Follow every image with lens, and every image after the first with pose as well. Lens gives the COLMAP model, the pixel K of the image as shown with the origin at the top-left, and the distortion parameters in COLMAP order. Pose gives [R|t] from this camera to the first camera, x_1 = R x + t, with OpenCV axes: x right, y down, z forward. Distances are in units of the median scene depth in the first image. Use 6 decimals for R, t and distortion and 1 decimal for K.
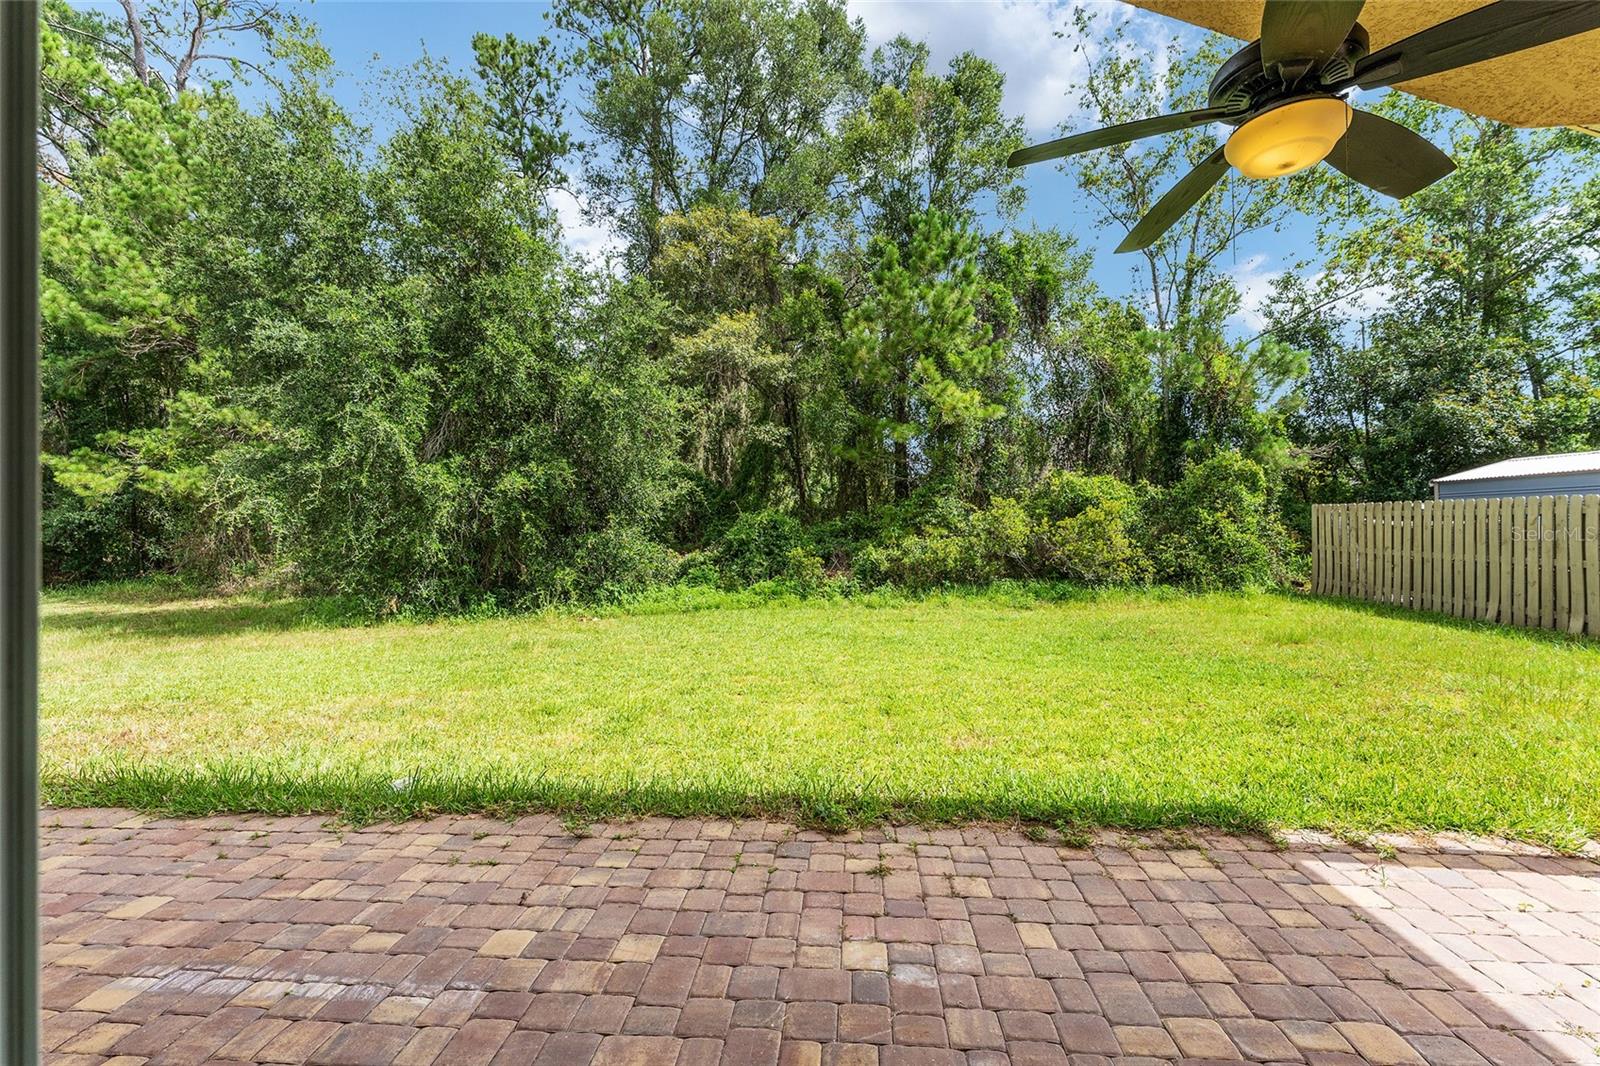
lens RADIAL K [[673.9, 0, 800.0], [0, 673.9, 533.0], [0, 0, 1]] dist [0.000154, -0.000201]
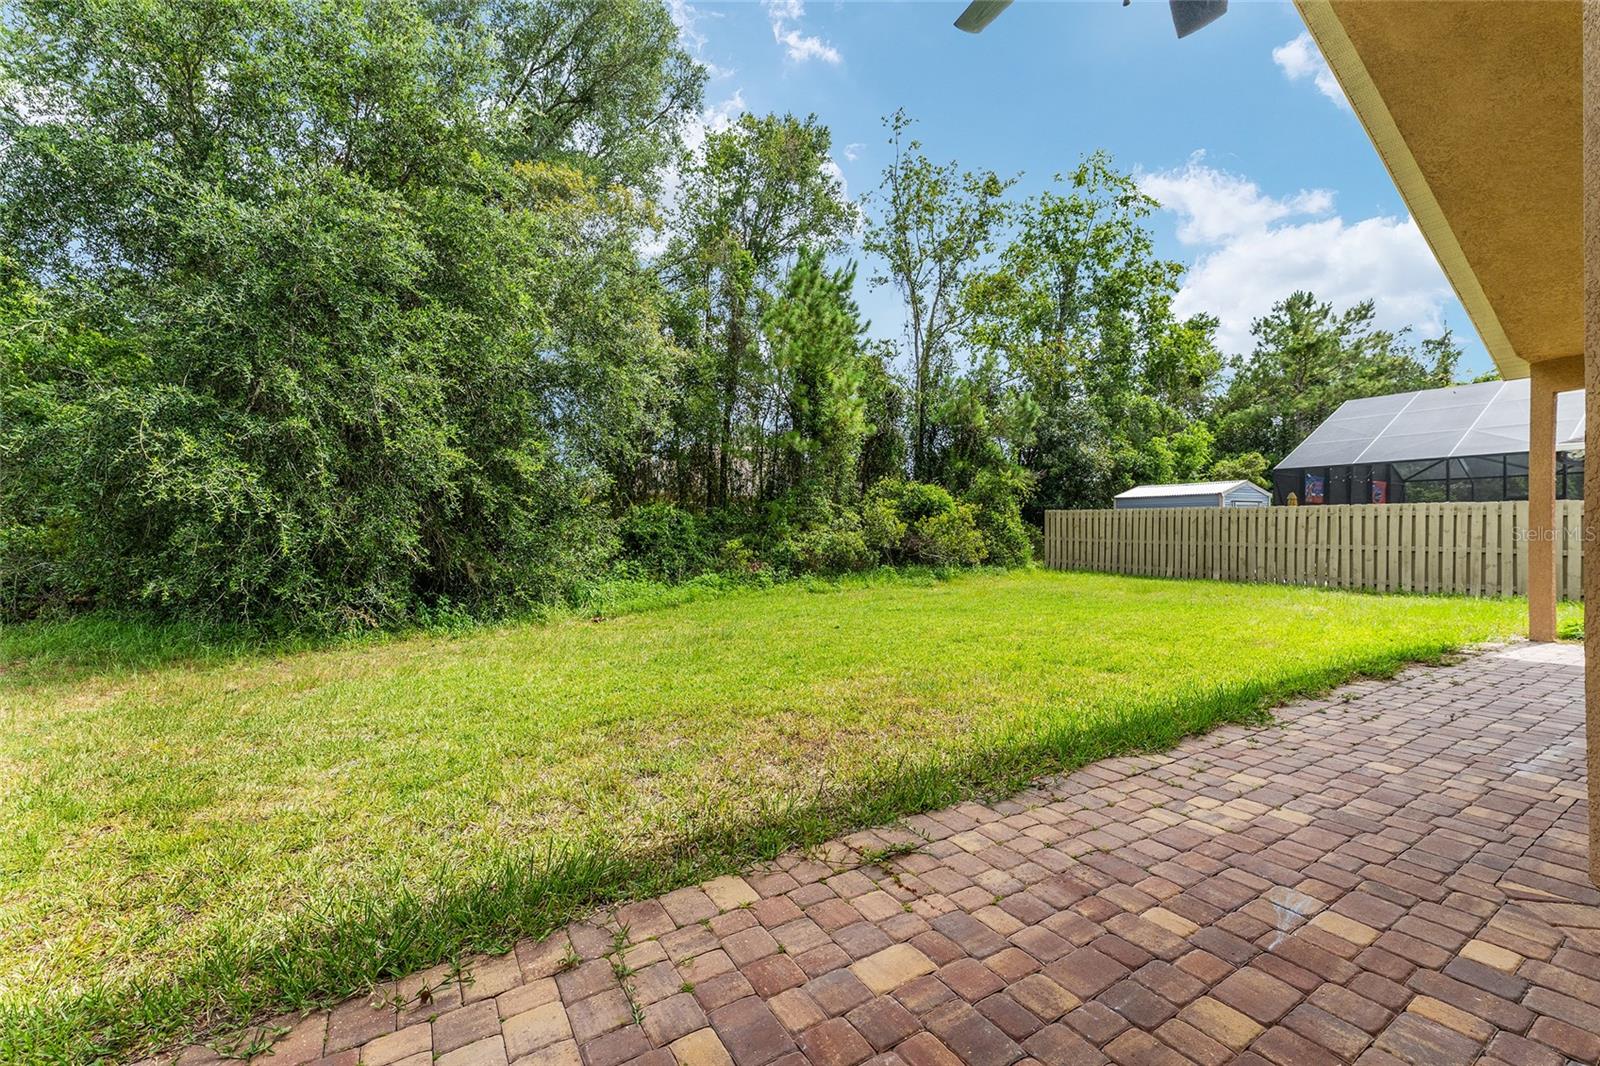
lens RADIAL K [[649.9, 0, 800.3], [0, 649.9, 538.6], [0, 0, 1]] dist [-0.002881, -0.000439]
pose [[0.823702, -0.002608, 0.567016, -1.959062], [-0.000251, 0.999988, 0.004964, 0.056015], [-0.567022, -0.004231, 0.823692, 0.426309]]
